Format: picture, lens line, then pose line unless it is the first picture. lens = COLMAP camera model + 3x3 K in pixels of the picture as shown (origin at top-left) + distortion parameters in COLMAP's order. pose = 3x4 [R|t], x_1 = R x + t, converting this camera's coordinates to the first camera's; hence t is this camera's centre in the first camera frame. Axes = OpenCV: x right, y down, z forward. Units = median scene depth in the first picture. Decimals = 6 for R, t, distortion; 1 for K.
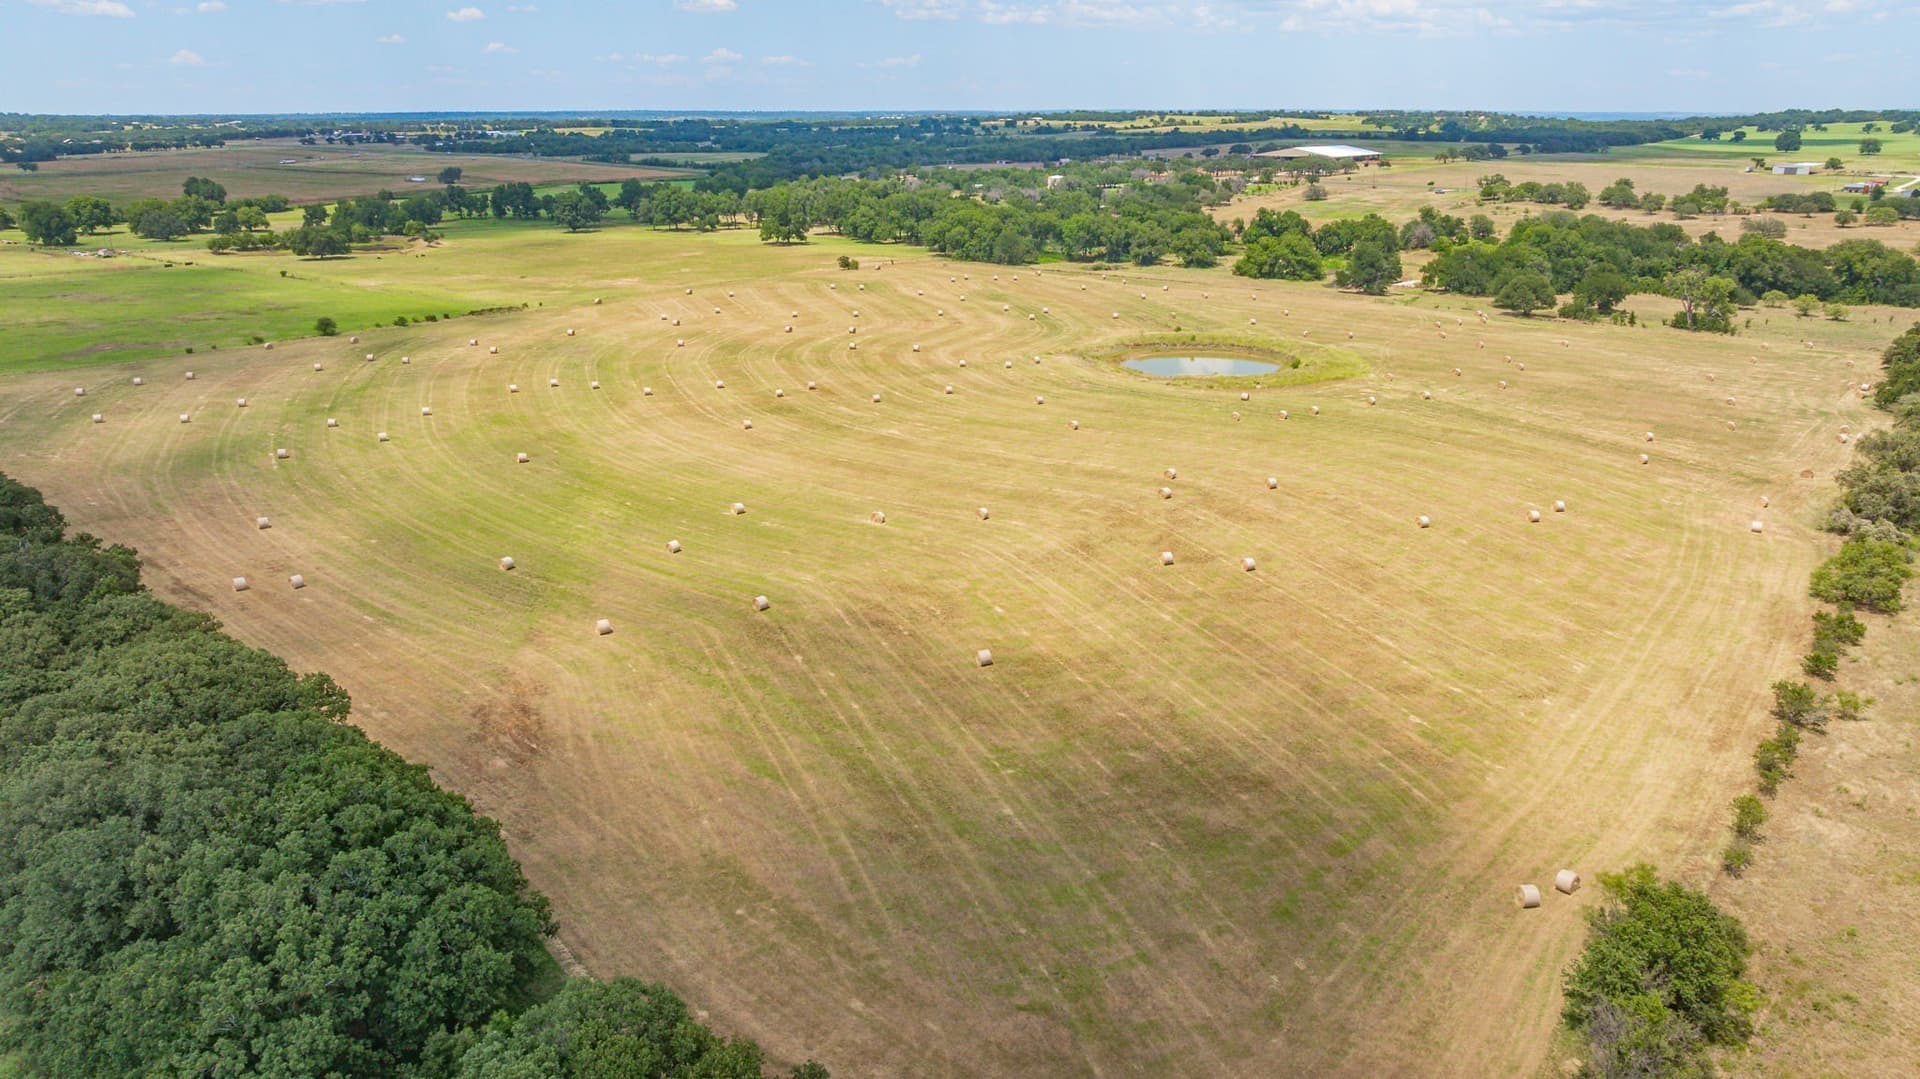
lens RADIAL K [[1346.3, 0, 960.0], [0, 1346.3, 539.5], [0, 0, 1]] dist [-0.036187, 0.023262]
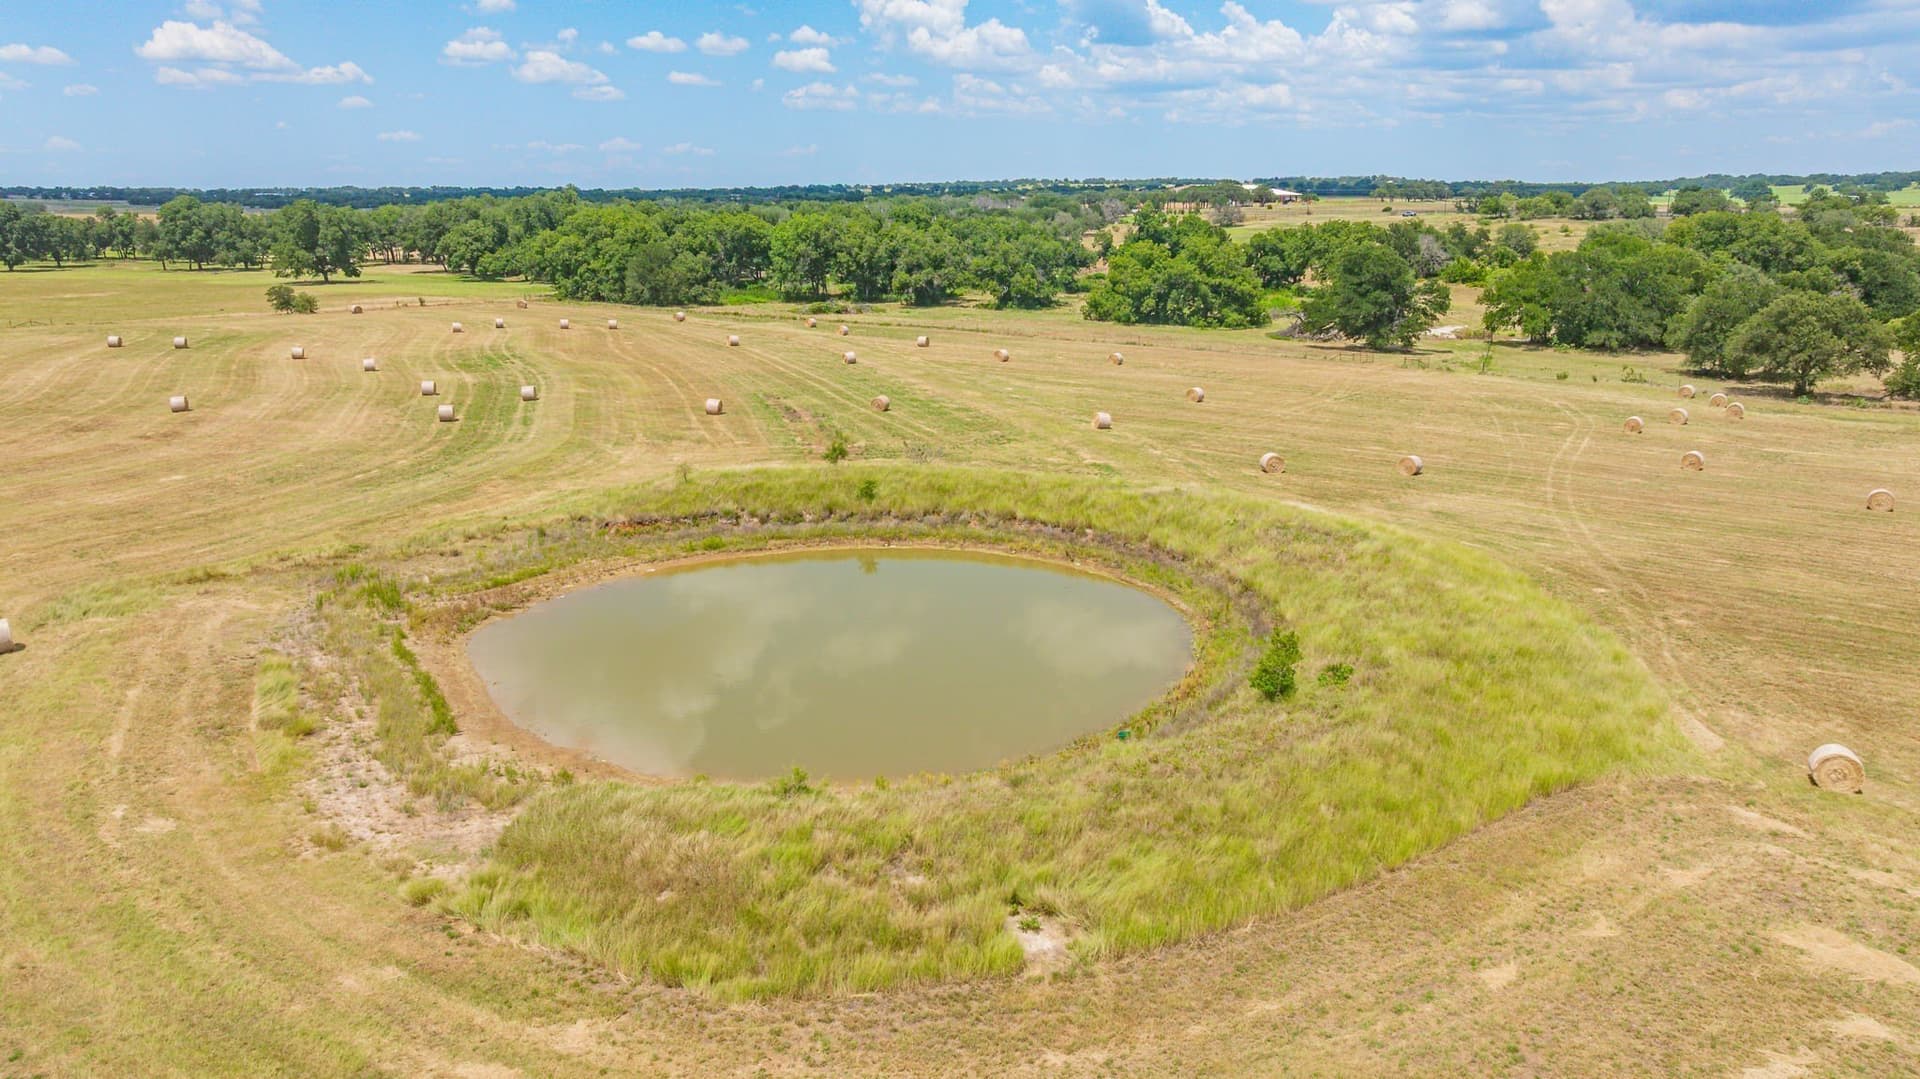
lens RADIAL K [[1359.4, 0, 954.9], [0, 1359.4, 530.0], [0, 0, 1]] dist [-0.052312, 0.063168]
pose [[0.997648, -0.011559, 0.067566, 0.117581], [0.016211, 0.997505, -0.068706, -0.083617], [-0.066603, 0.069640, 0.995346, 0.496201]]
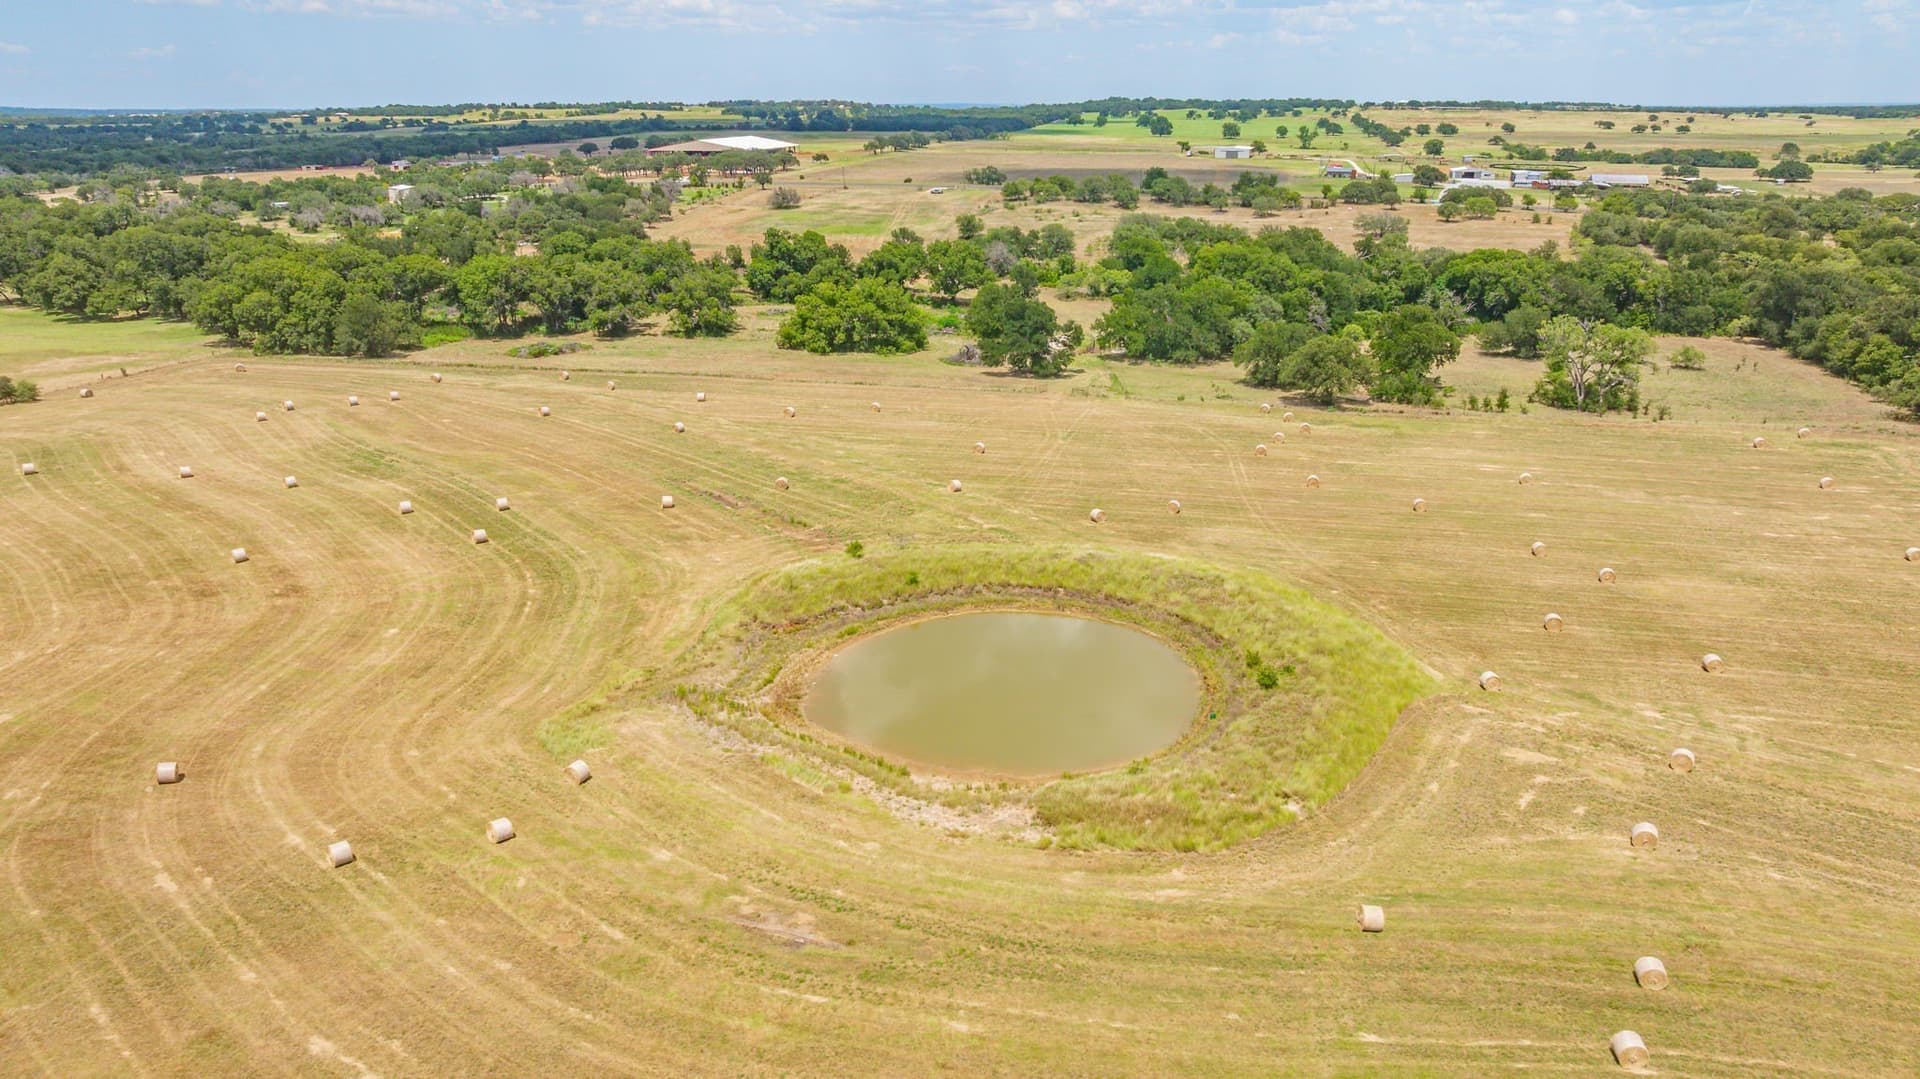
lens RADIAL K [[1359.4, 0, 954.9], [0, 1359.4, 530.0], [0, 0, 1]] dist [-0.052312, 0.063168]
pose [[0.891659, -0.136722, 0.431568, 0.002480], [0.139285, 0.989915, 0.025832, -0.118294], [-0.430747, 0.037077, 0.901711, 0.413835]]
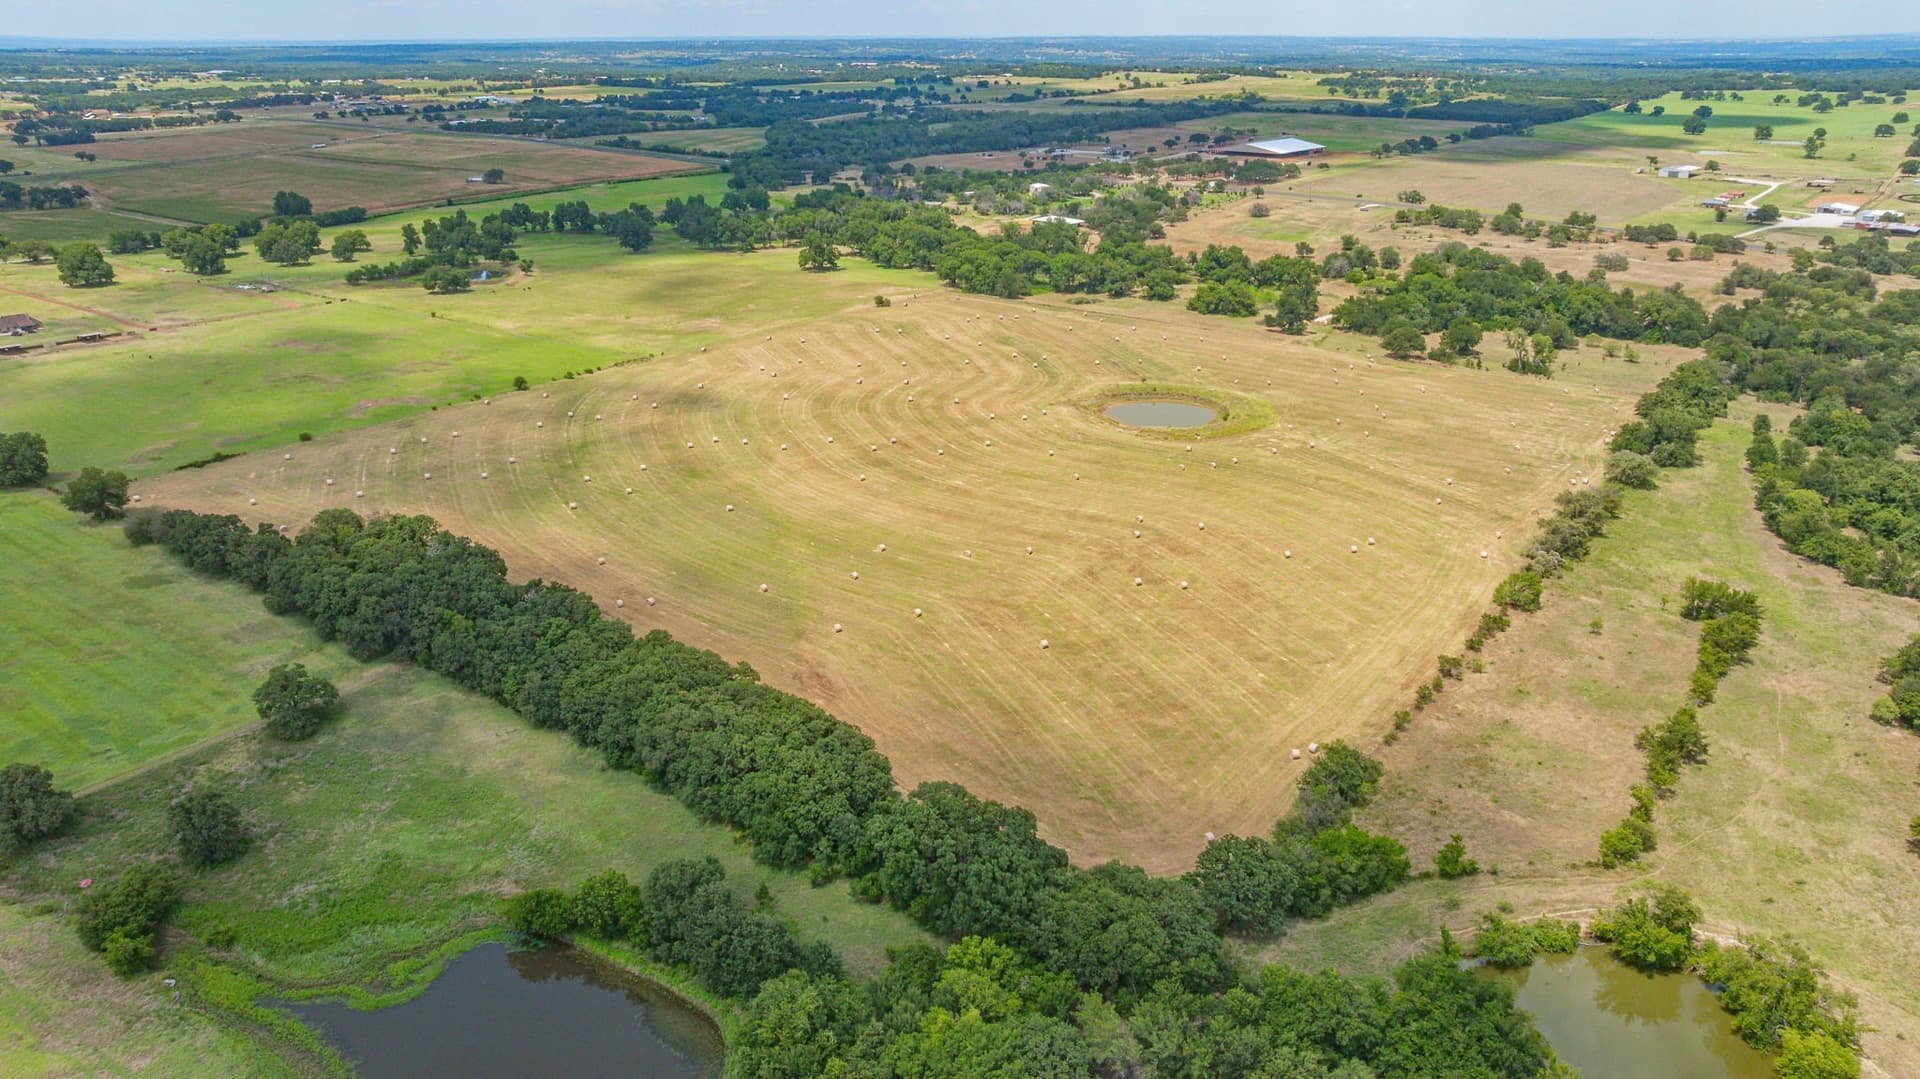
lens RADIAL K [[1346.3, 0, 960.0], [0, 1346.3, 539.5], [0, 0, 1]] dist [-0.036187, 0.023262]
pose [[0.999634, -0.008498, 0.025665, -0.043241], [0.007144, 0.998599, 0.052433, -0.046942], [-0.026074, -0.052231, 0.998295, -0.261865]]
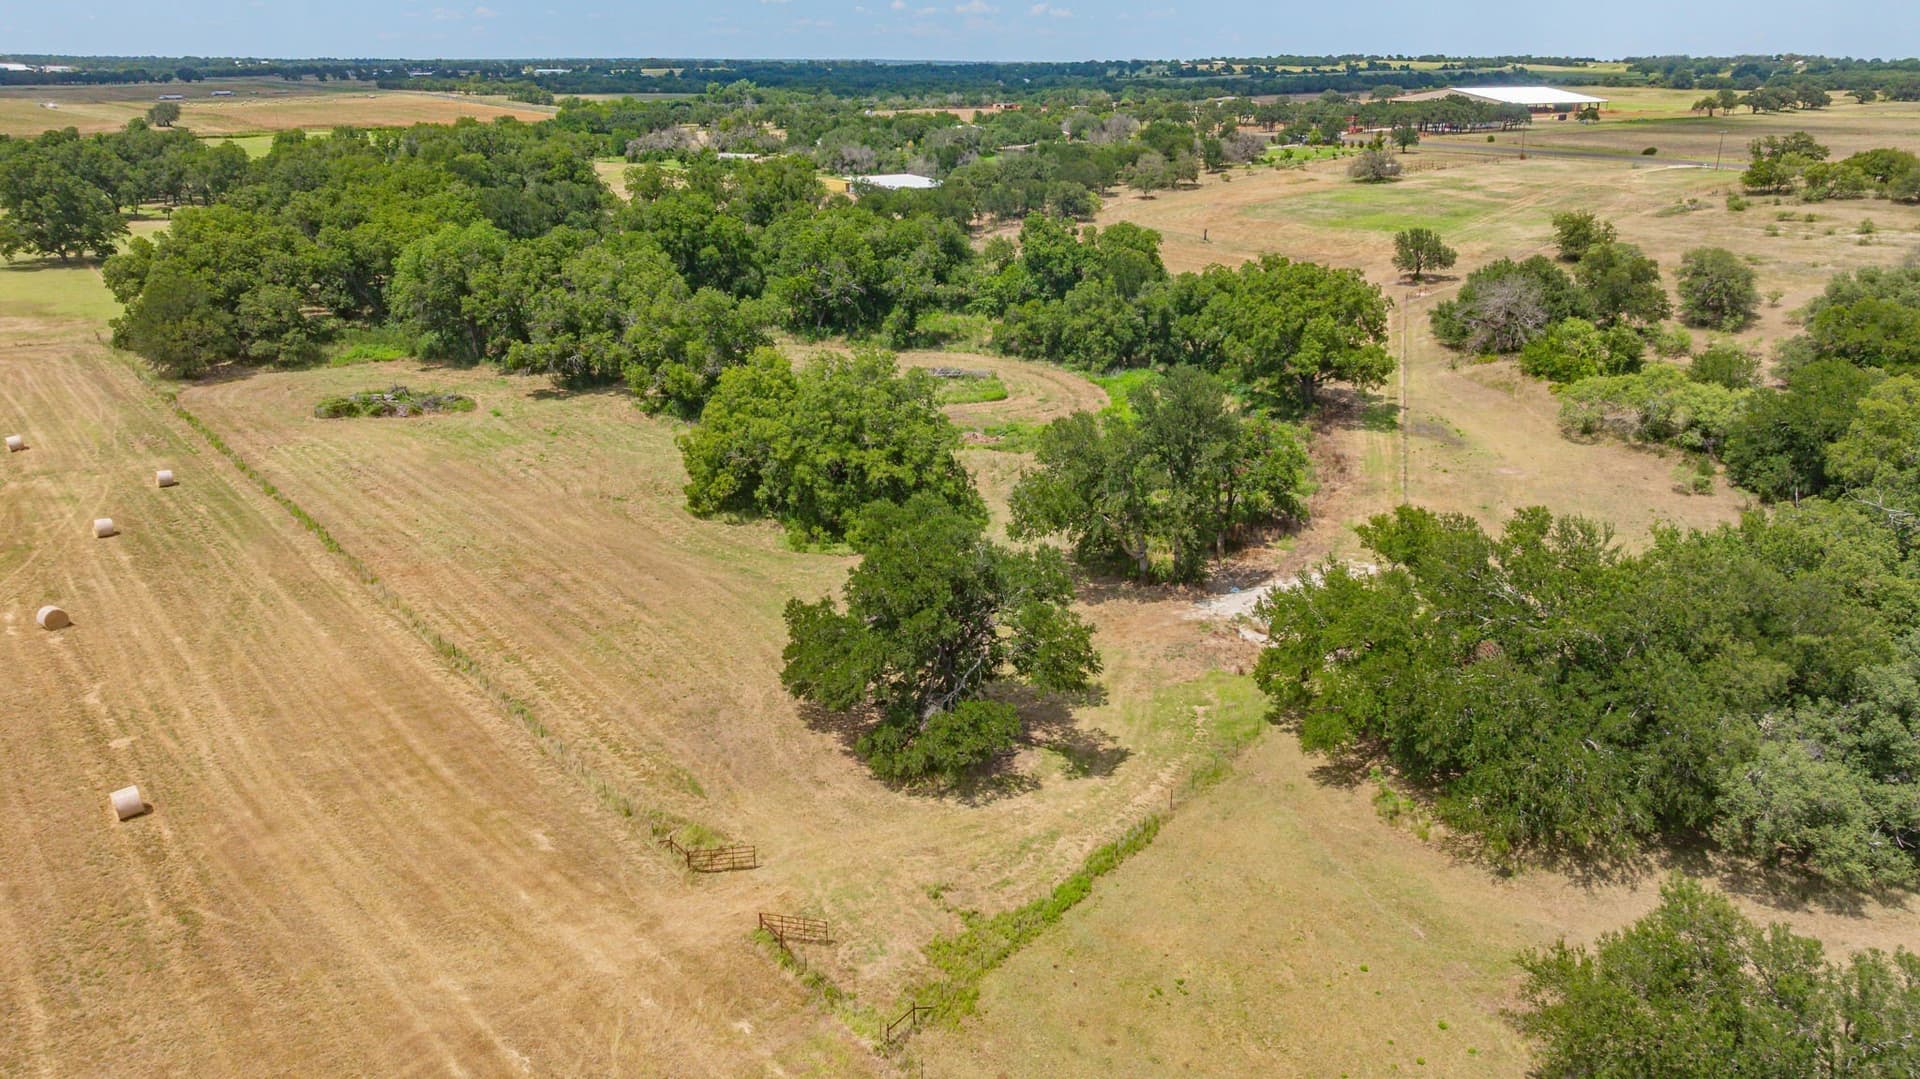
lens RADIAL K [[1334.2, 0, 954.3], [0, 1334.2, 568.8], [0, 0, 1]] dist [-0.041764, 0.047858]
pose [[0.982677, 0.074914, -0.169509, 0.296980], [-0.065599, 0.996046, 0.059912, -0.191490], [0.173327, -0.047755, 0.983706, 0.717510]]
